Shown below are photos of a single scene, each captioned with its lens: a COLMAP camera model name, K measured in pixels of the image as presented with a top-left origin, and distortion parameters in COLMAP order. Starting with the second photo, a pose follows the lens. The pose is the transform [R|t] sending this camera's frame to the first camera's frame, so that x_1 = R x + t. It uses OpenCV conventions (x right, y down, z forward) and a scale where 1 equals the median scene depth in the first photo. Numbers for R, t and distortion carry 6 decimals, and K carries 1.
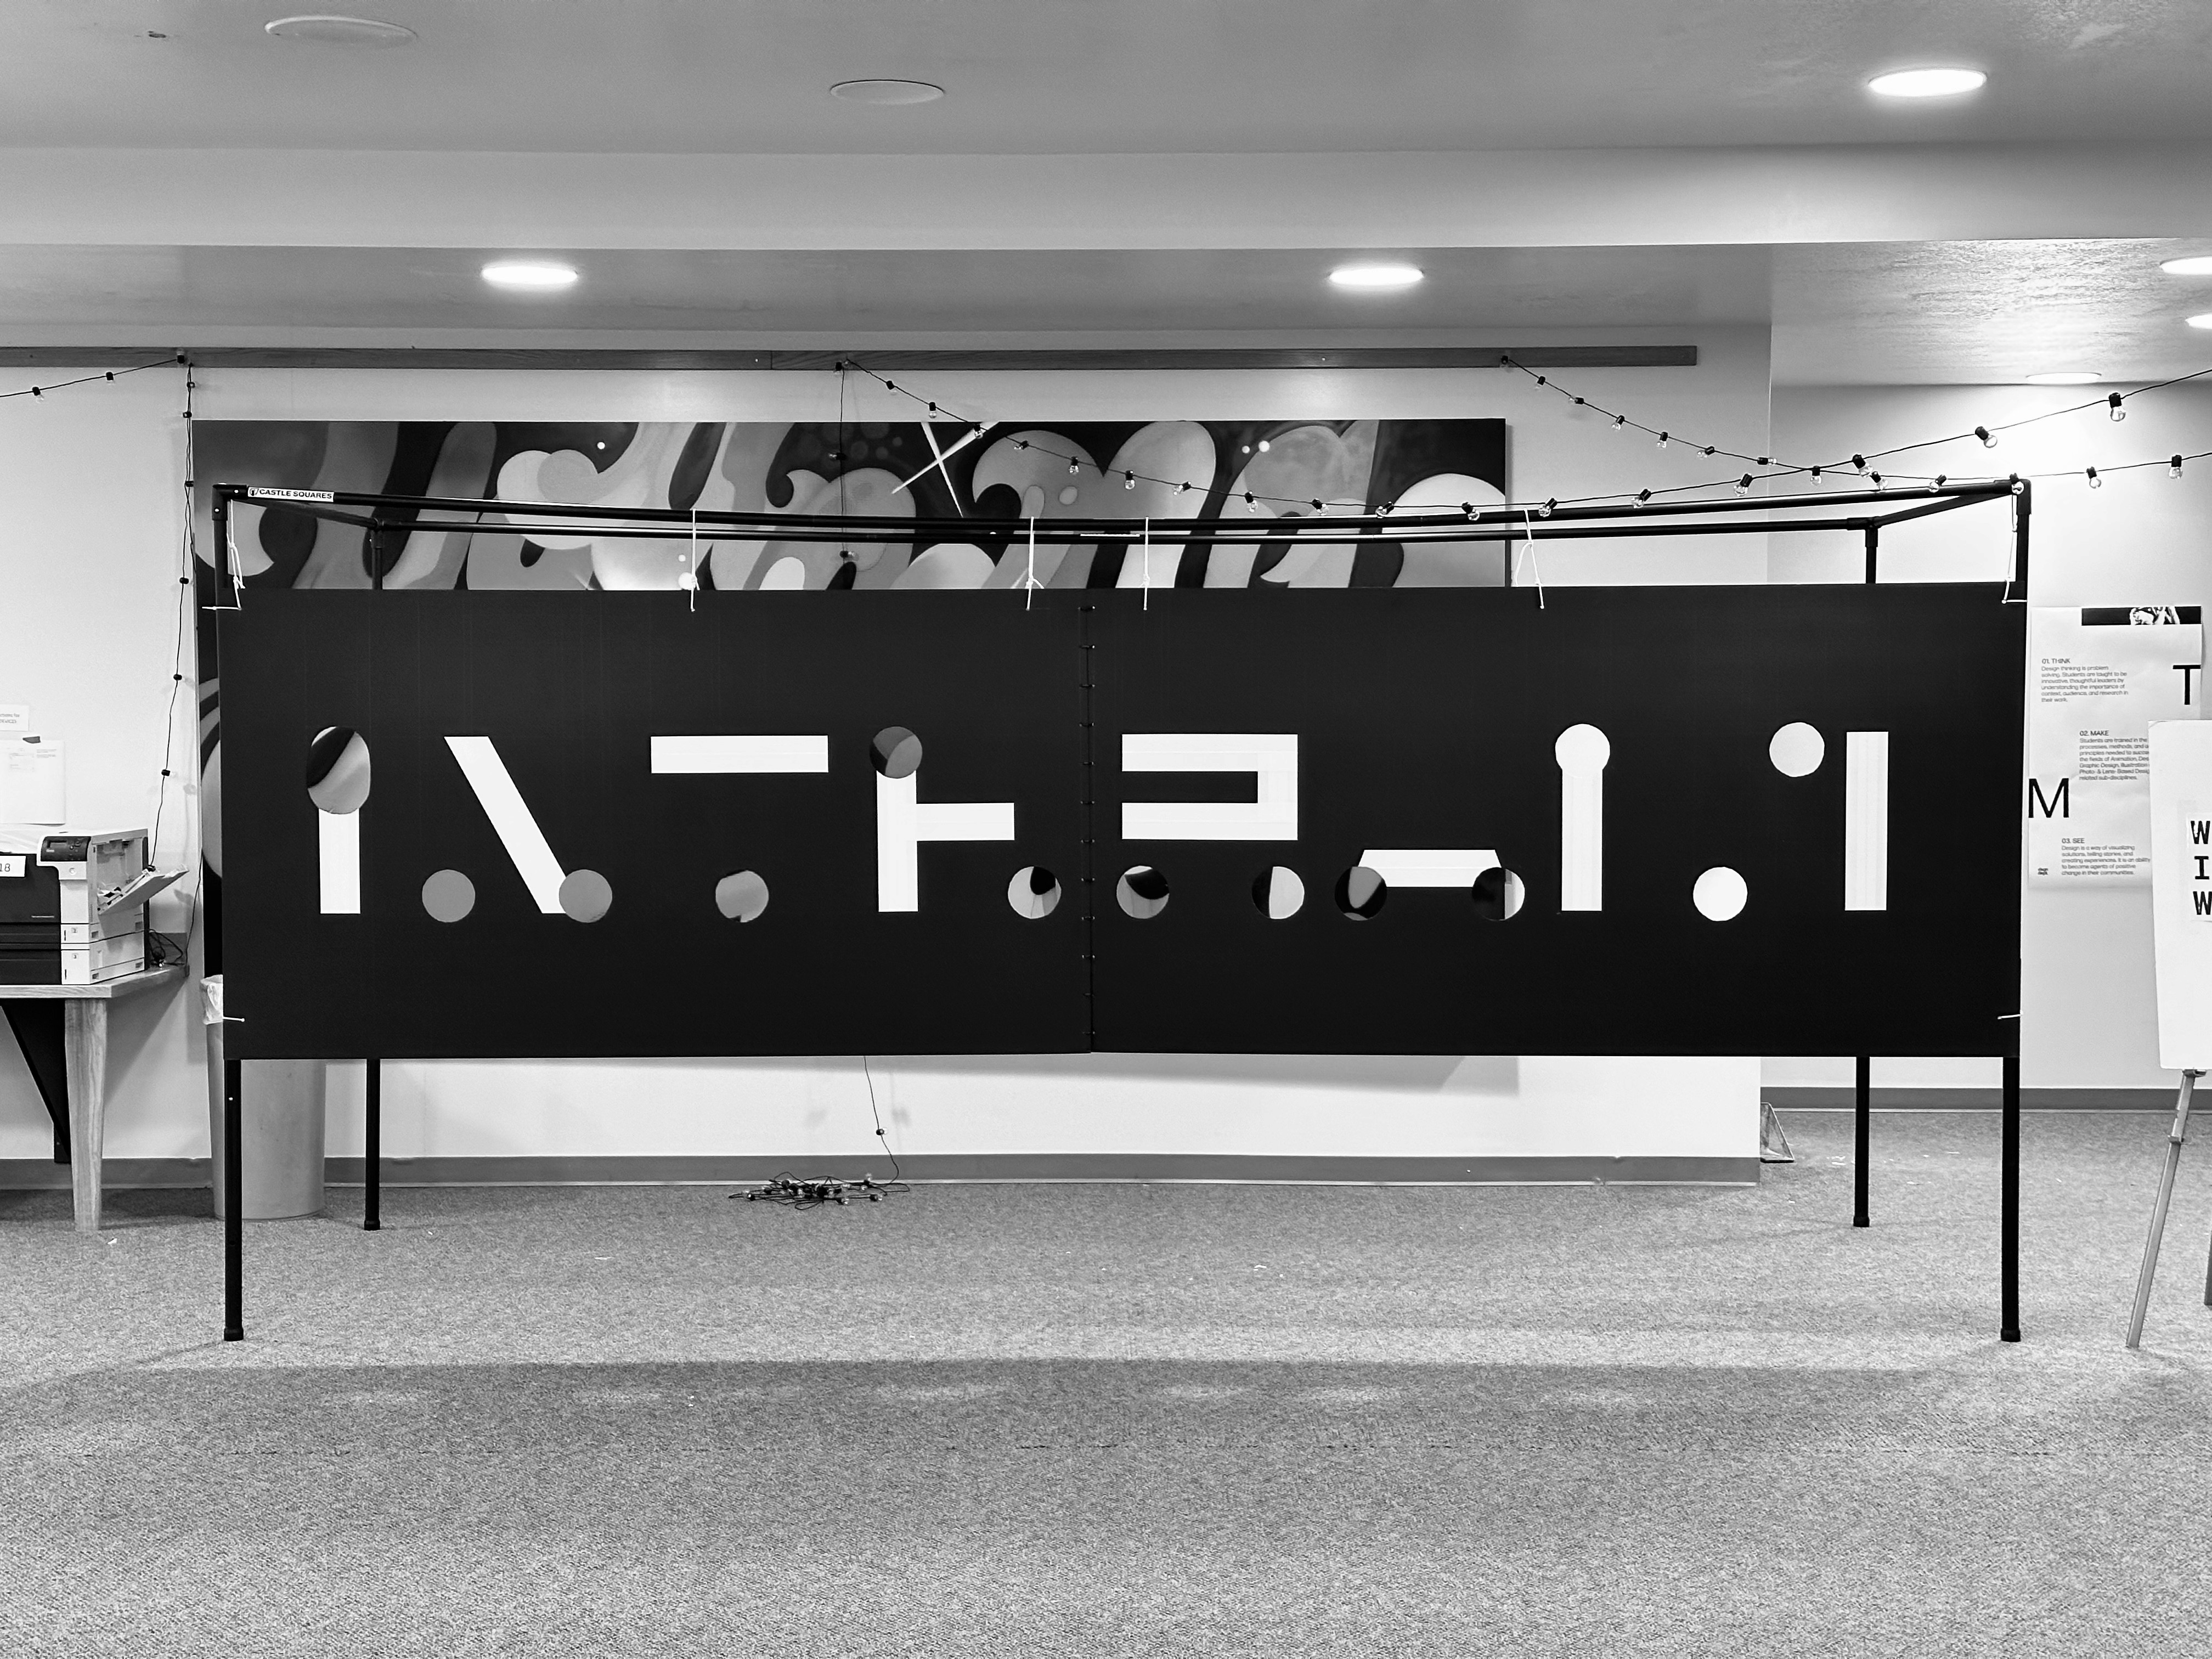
lens RADIAL K [[3056.6, 0, 1105.6], [0, 3056.6, 829.7], [0, 0, 1]] dist [0.103285, 0.000000]
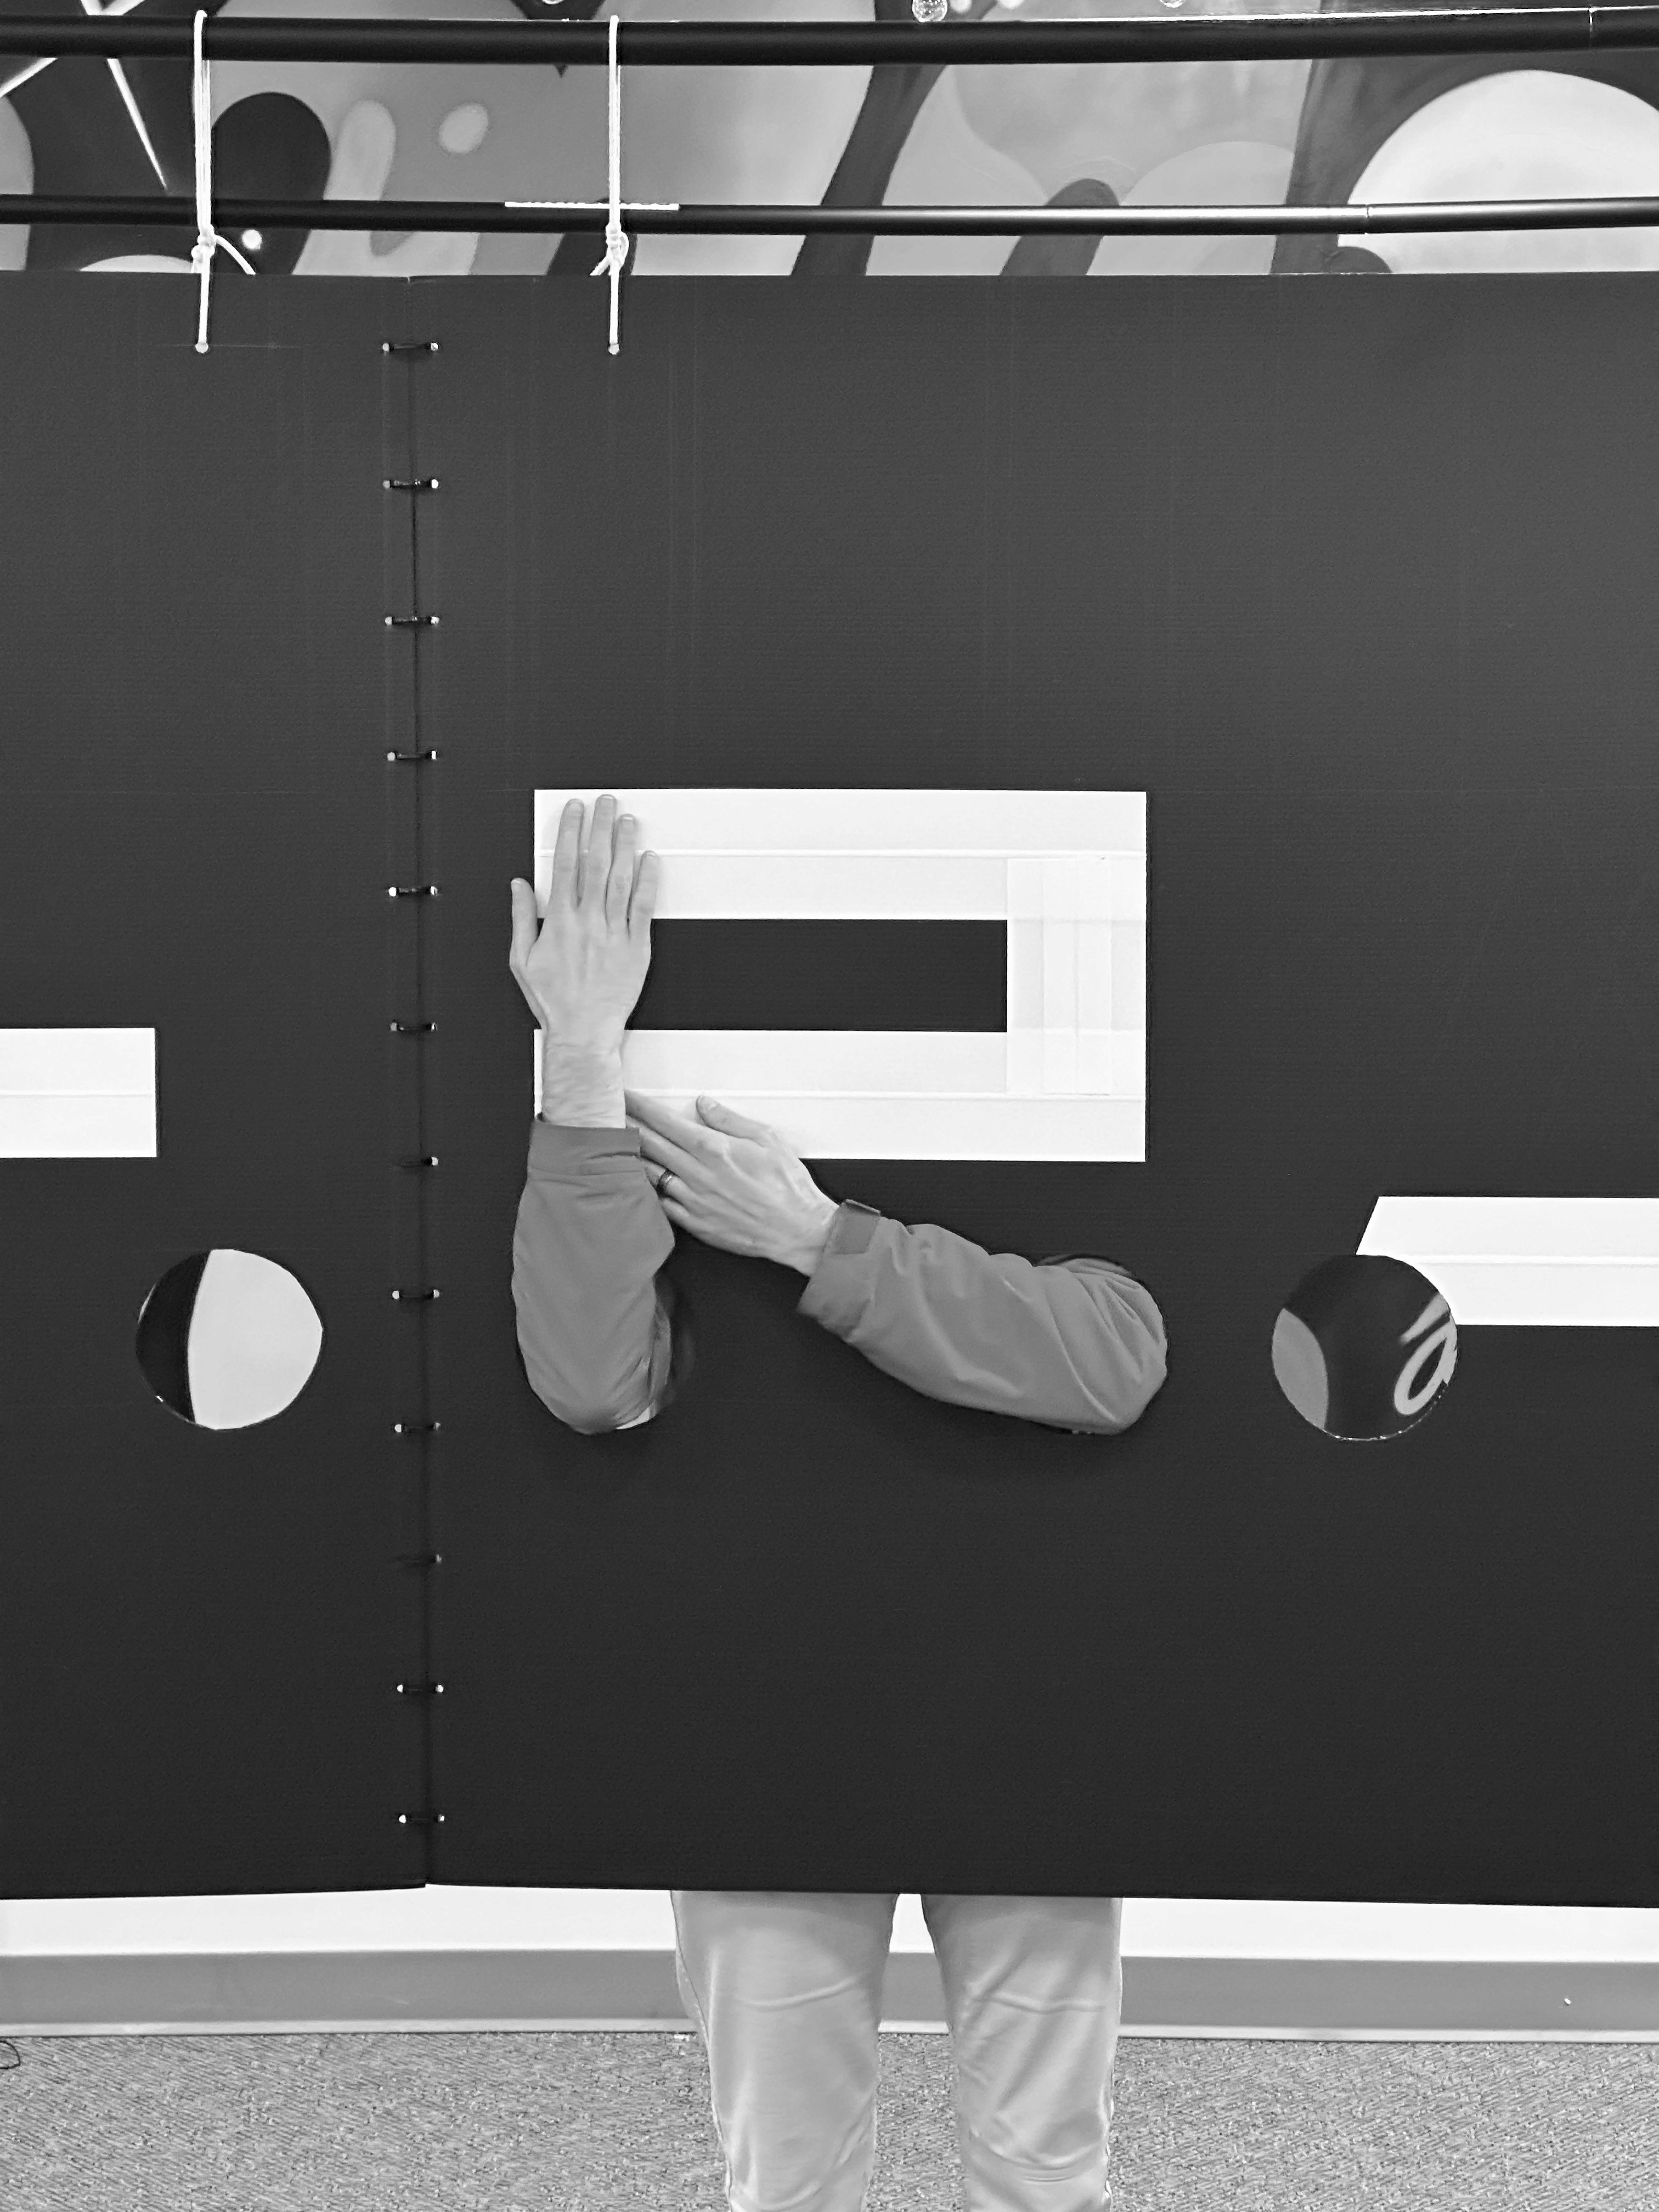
lens RADIAL K [[4964.1, 0, 829.2], [0, 4964.1, 1105.9], [0, 0, 1]] dist [-0.086361, 0.000000]
pose [[0.999711, 0.002012, 0.023948, 0.020146], [-0.002706, 0.999576, 0.028987, -0.014127], [-0.023880, -0.029044, 0.999293, 0.494186]]
